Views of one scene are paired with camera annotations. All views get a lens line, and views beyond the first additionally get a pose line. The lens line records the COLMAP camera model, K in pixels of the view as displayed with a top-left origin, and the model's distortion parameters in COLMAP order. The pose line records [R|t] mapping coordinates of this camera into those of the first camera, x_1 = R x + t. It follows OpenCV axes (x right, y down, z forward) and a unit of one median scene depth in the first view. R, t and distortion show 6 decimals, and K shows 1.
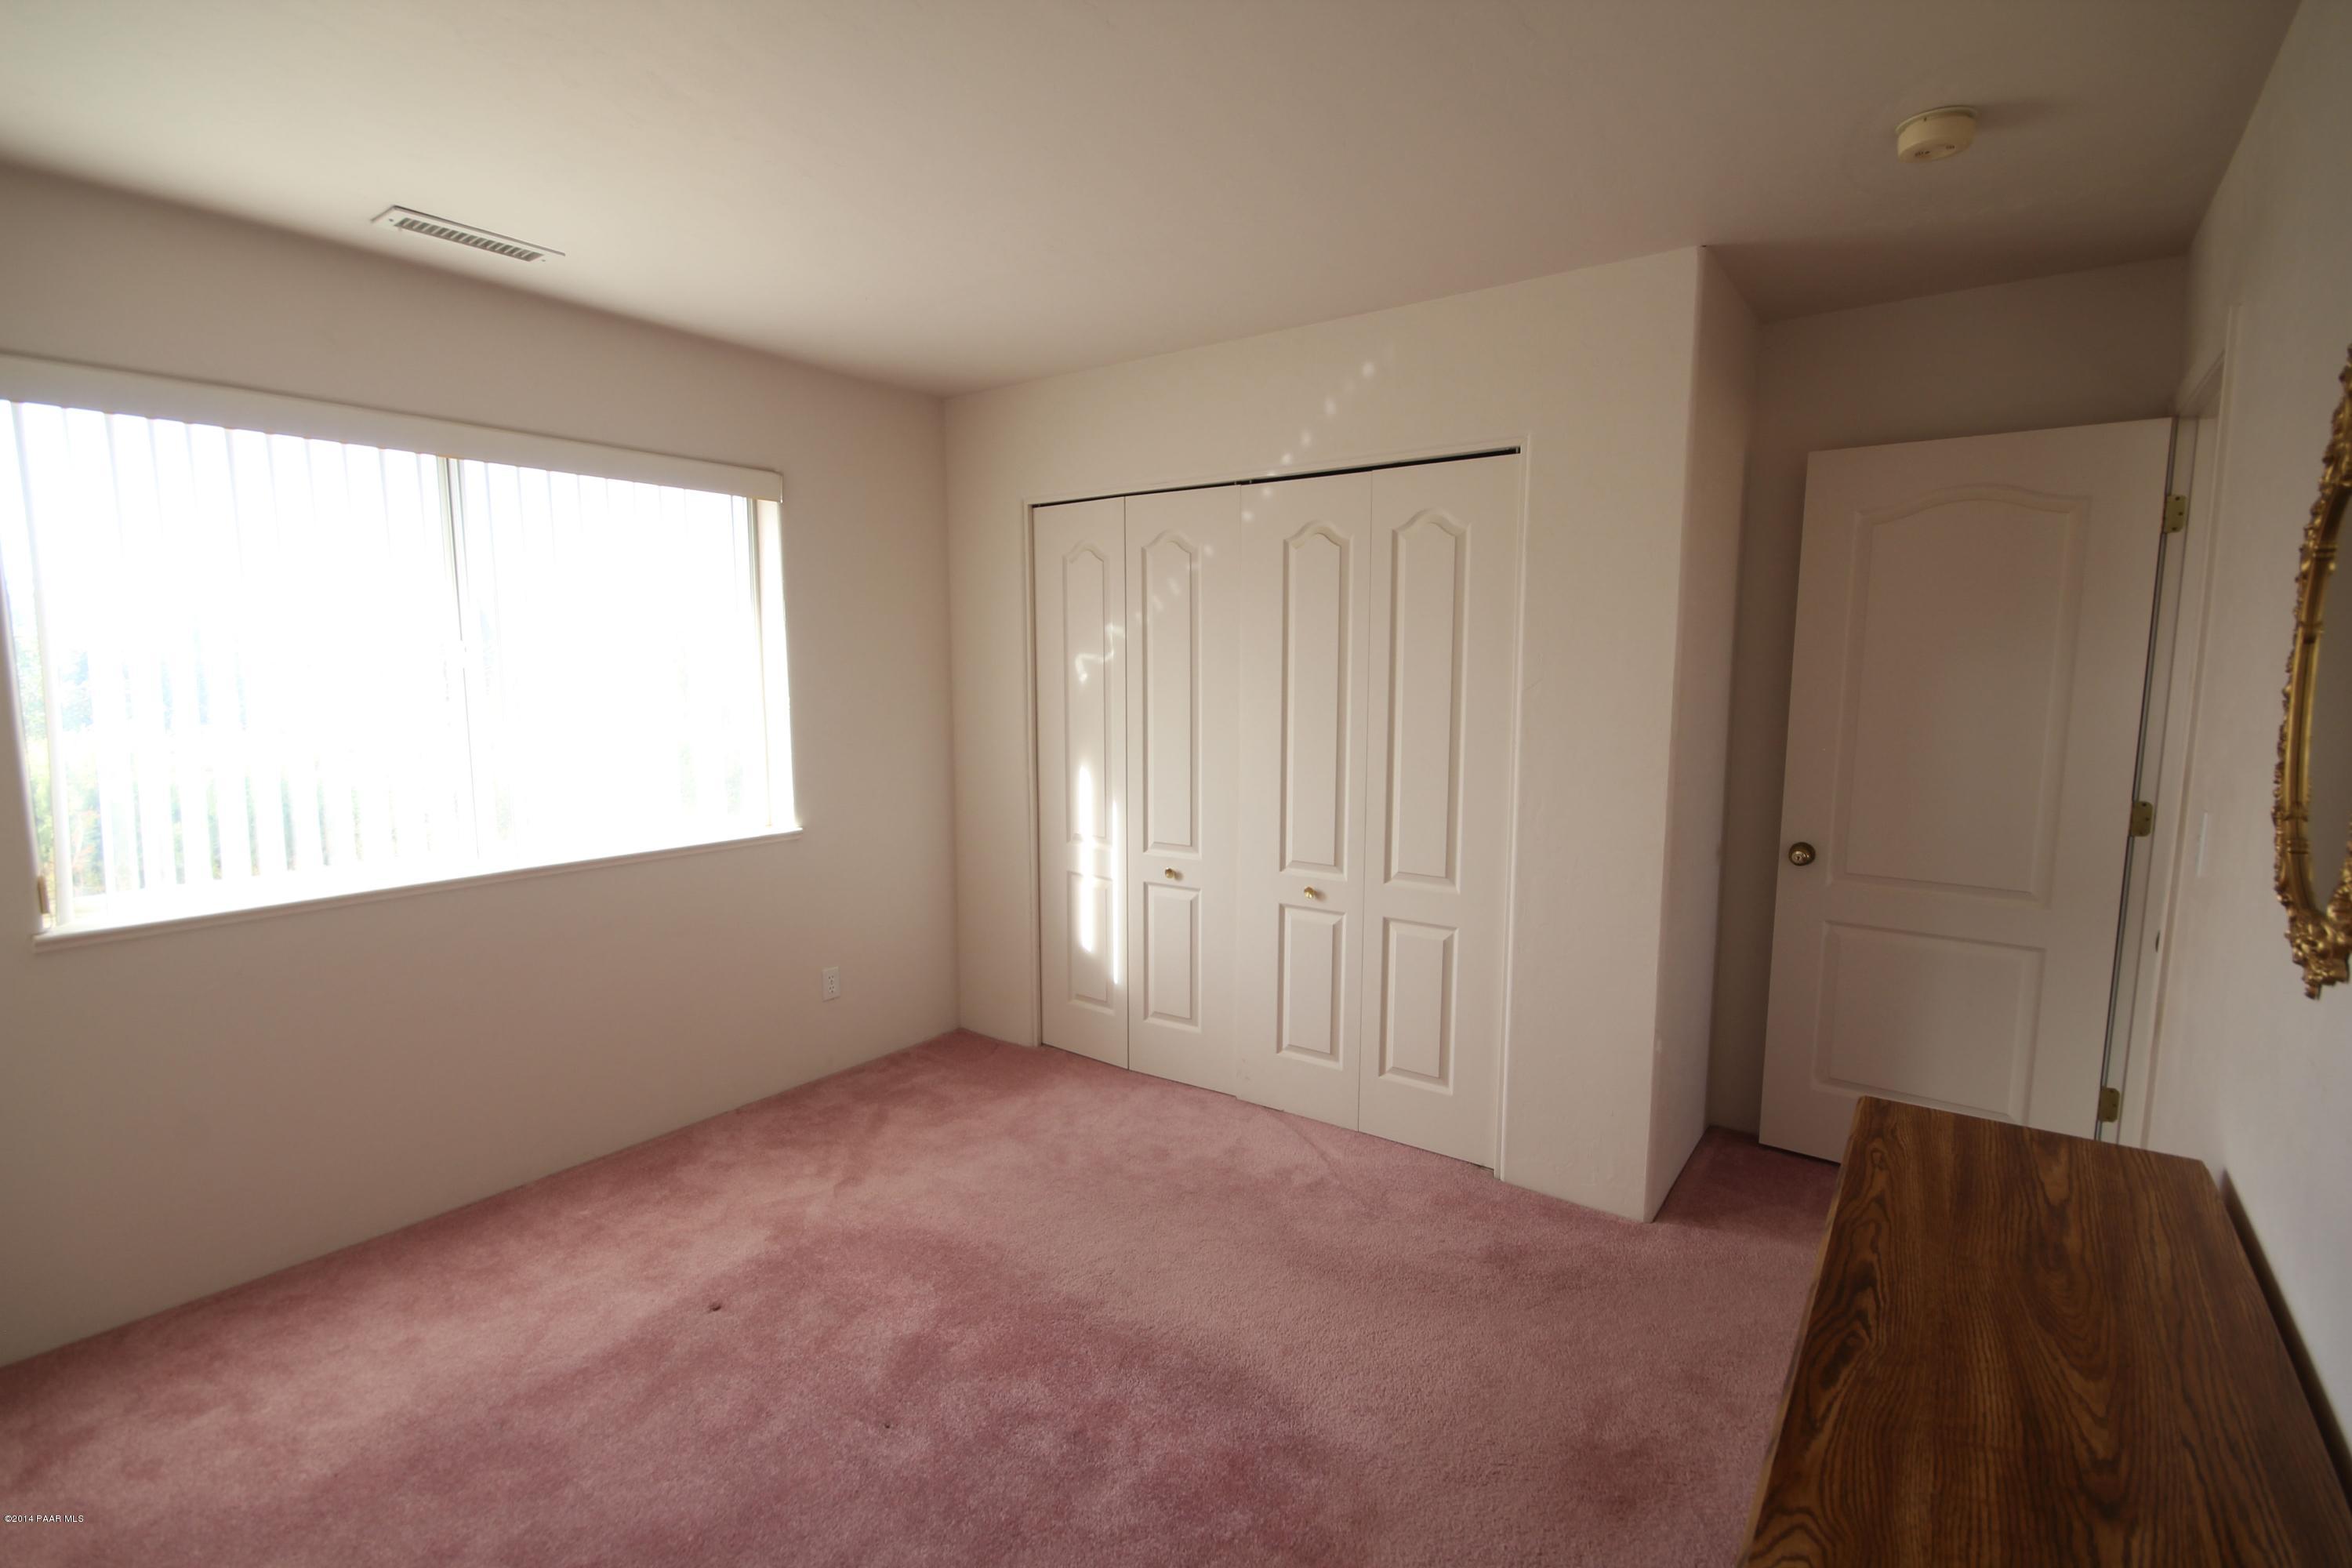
lens RADIAL K [[1095.7, 0, 1171.9], [0, 1095.7, 792.1], [0, 0, 1]] dist [0.008201, -0.005412]
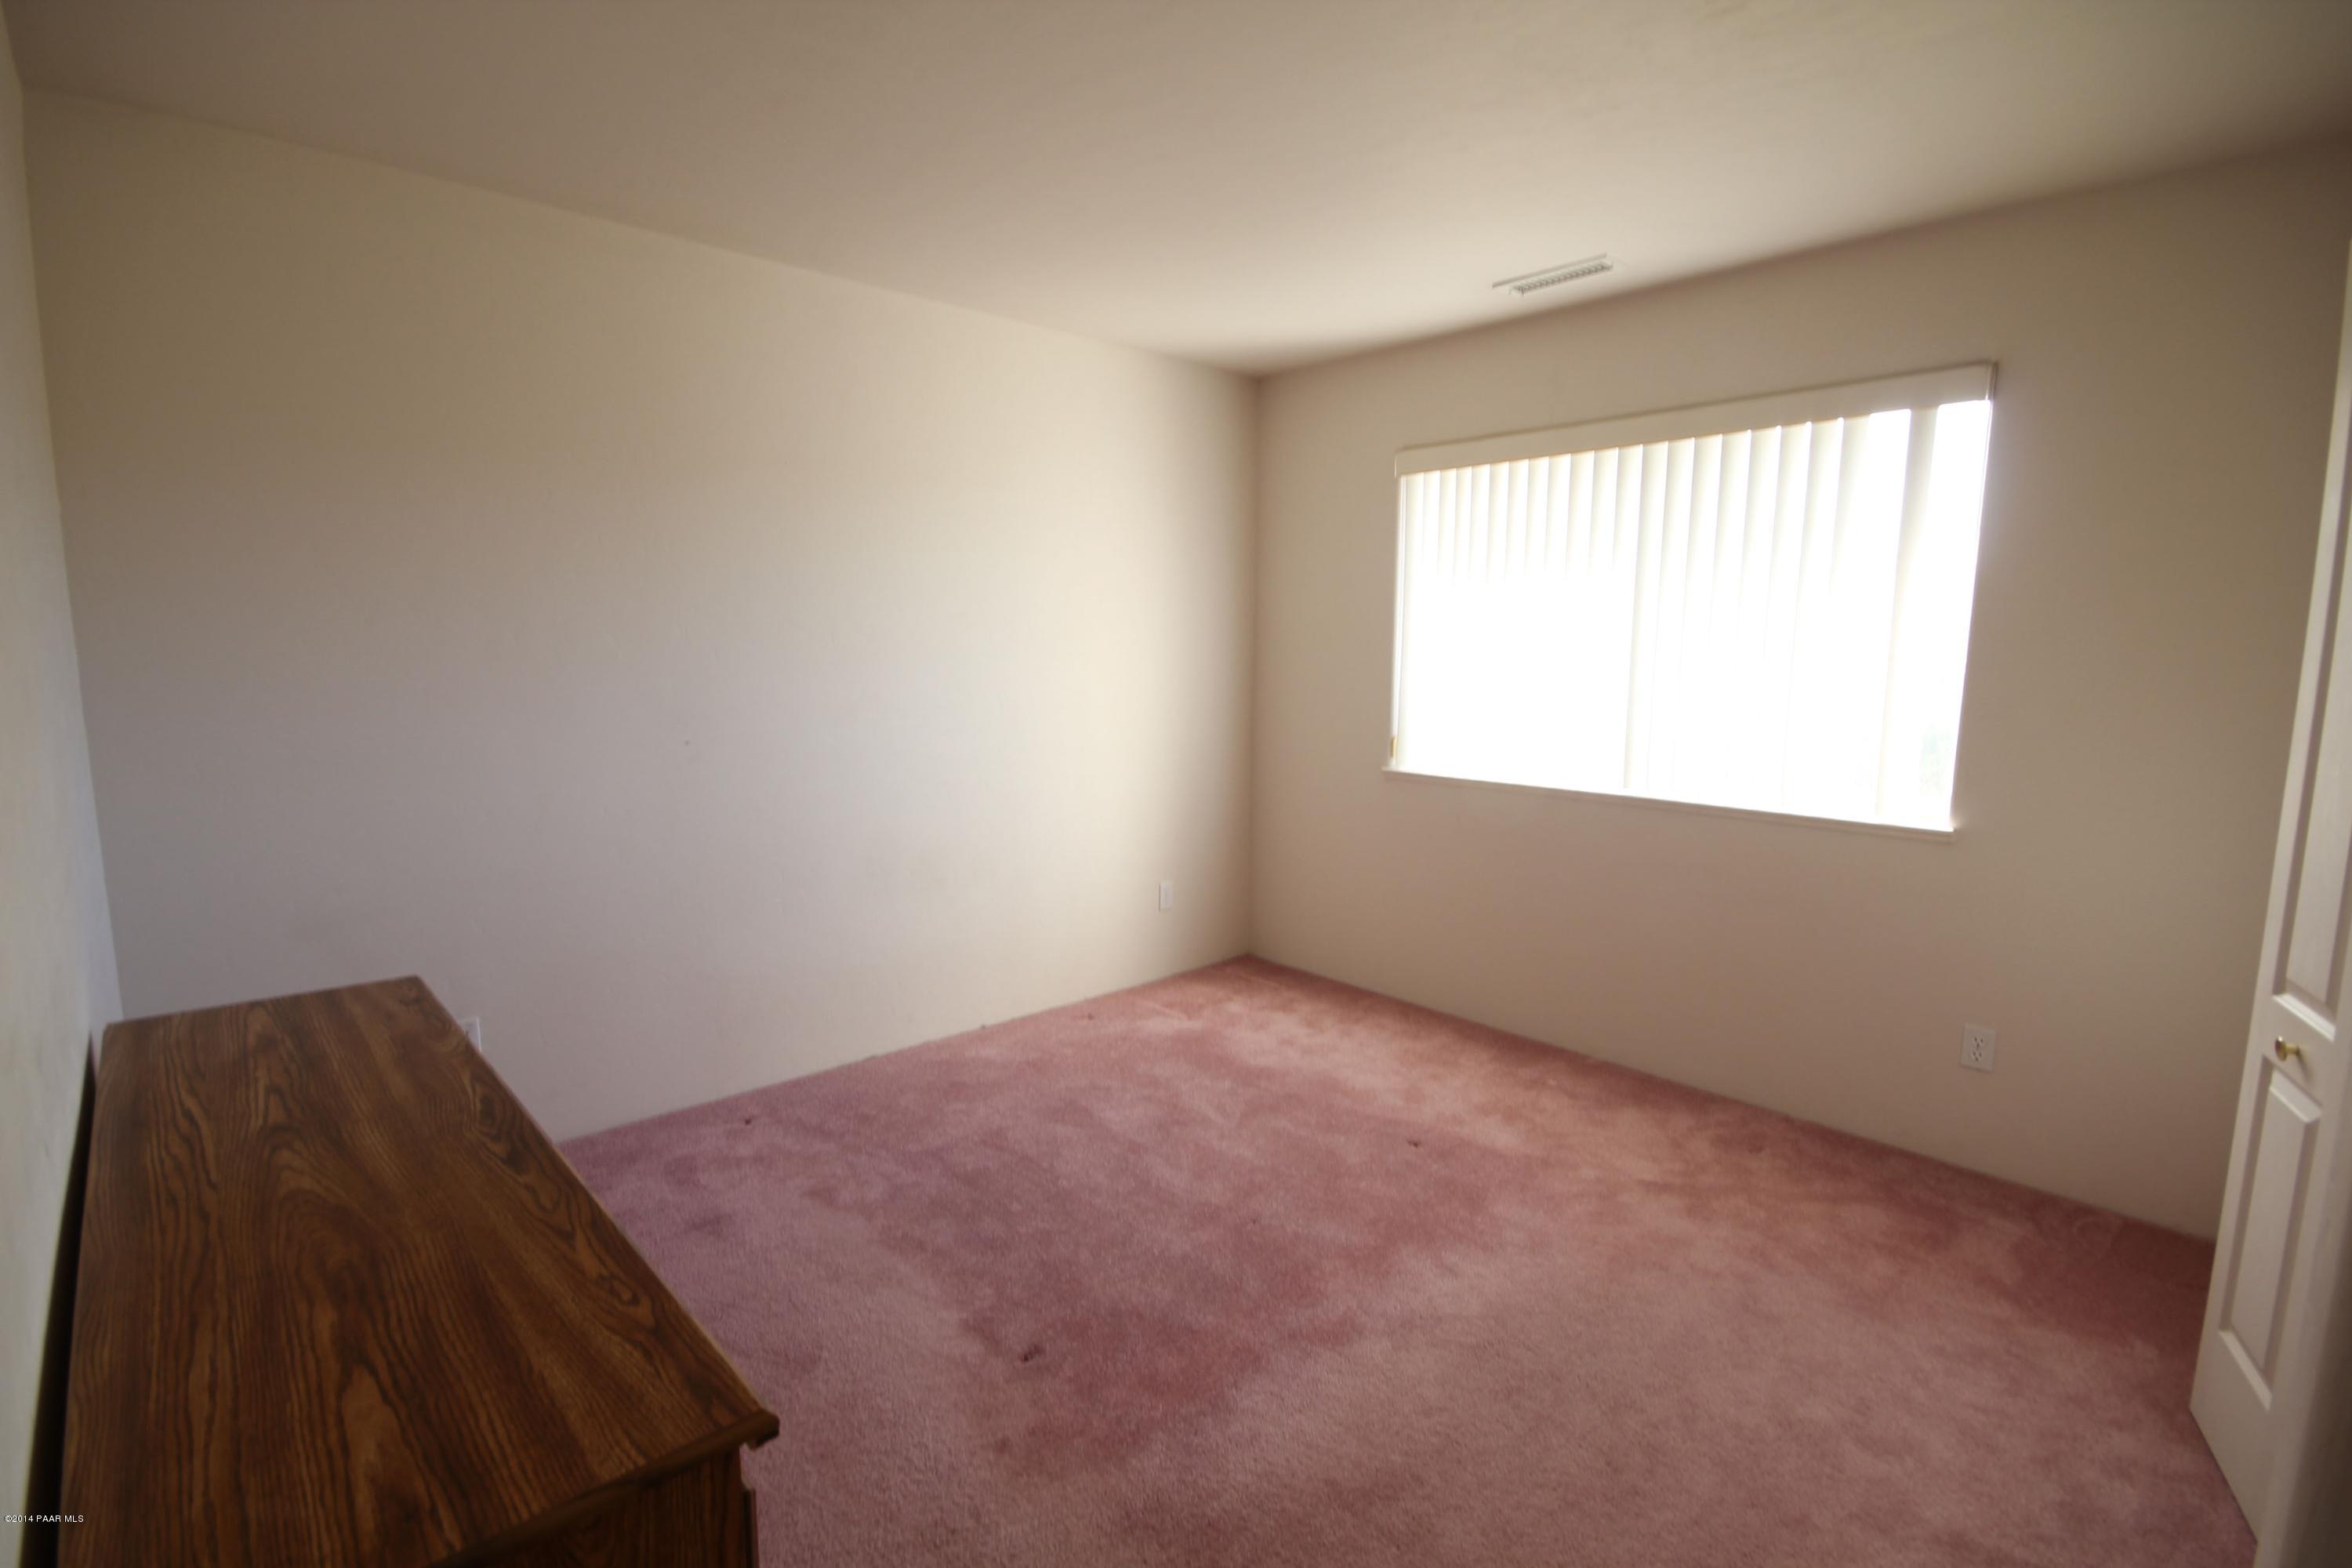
lens RADIAL K [[1095.7, 0, 1175.8], [0, 1095.7, 779.0], [0, 0, 1]] dist [0.008201, -0.005412]
pose [[-0.191979, 0.118466, -0.974223, 1.250685], [-0.123633, 0.981860, 0.143758, -0.107617], [0.973580, 0.148044, -0.173851, 1.472191]]
